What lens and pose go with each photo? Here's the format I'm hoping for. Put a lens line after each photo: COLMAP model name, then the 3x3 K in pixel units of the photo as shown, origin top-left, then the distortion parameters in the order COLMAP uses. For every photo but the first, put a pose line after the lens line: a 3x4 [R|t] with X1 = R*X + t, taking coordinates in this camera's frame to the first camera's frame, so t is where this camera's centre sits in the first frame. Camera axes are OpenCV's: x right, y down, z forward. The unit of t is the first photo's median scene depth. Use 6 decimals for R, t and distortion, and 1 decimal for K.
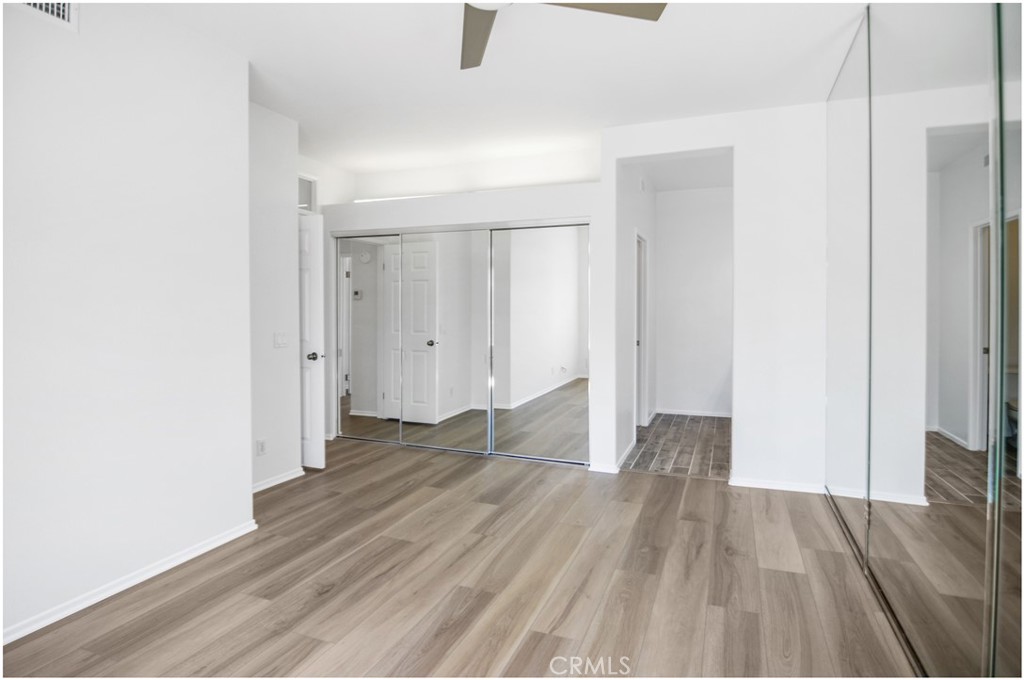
lens RADIAL K [[505.3, 0, 551.0], [0, 505.3, 312.7], [0, 0, 1]] dist [-0.002594, -0.000499]
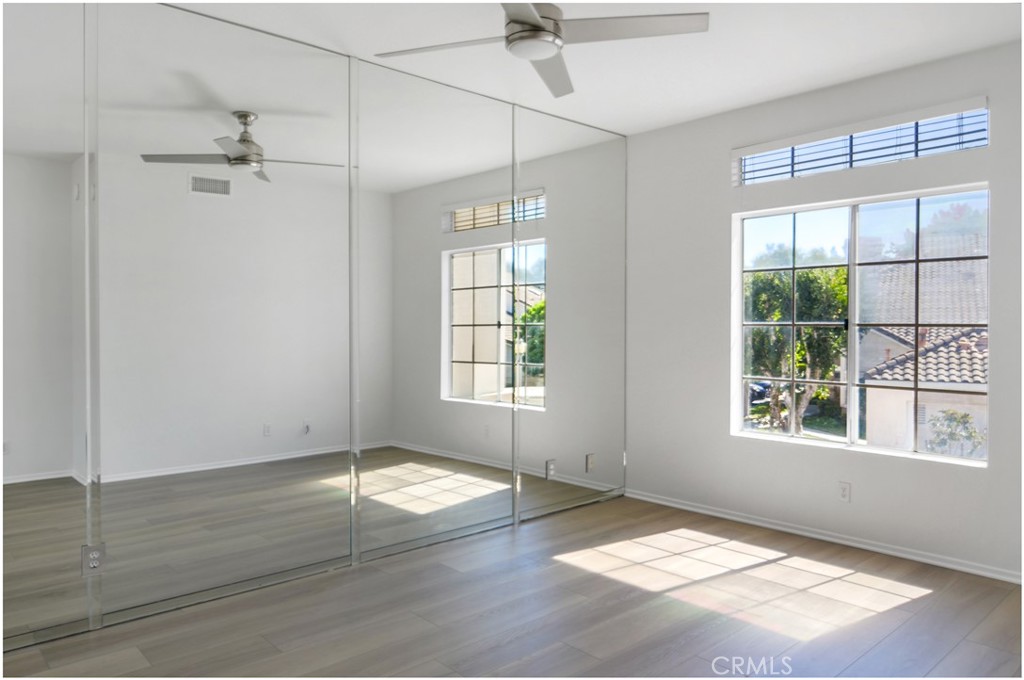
lens RADIAL K [[706.5, 0, 512.0], [0, 706.5, 340.0], [0, 0, 1]] dist [0.000064, 0.000733]
pose [[-0.878775, -0.009214, 0.477146, -0.479587], [0.005466, 0.999554, 0.029369, -0.012252], [-0.477204, 0.028417, -0.878333, 1.398110]]
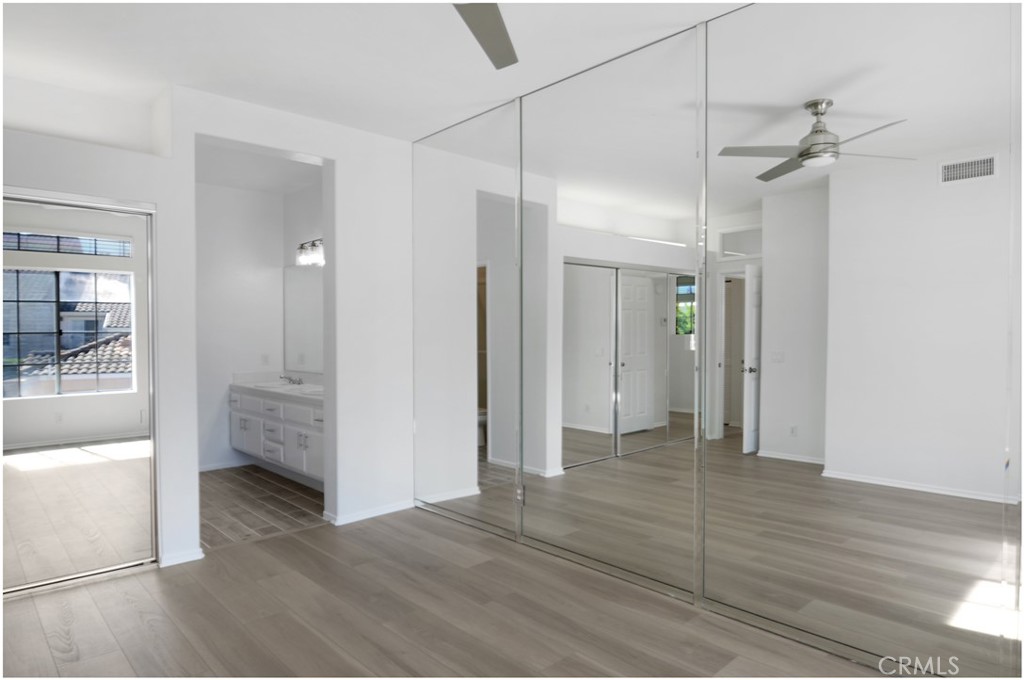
lens RADIAL K [[614.2, 0, 512.0], [0, 614.2, 340.0], [0, 0, 1]] dist [-0.017859, -0.000779]
pose [[0.465845, -0.005810, 0.884847, -0.606632], [0.012964, 0.999916, -0.000259, 0.007136], [-0.884771, 0.011592, 0.465882, 0.240721]]
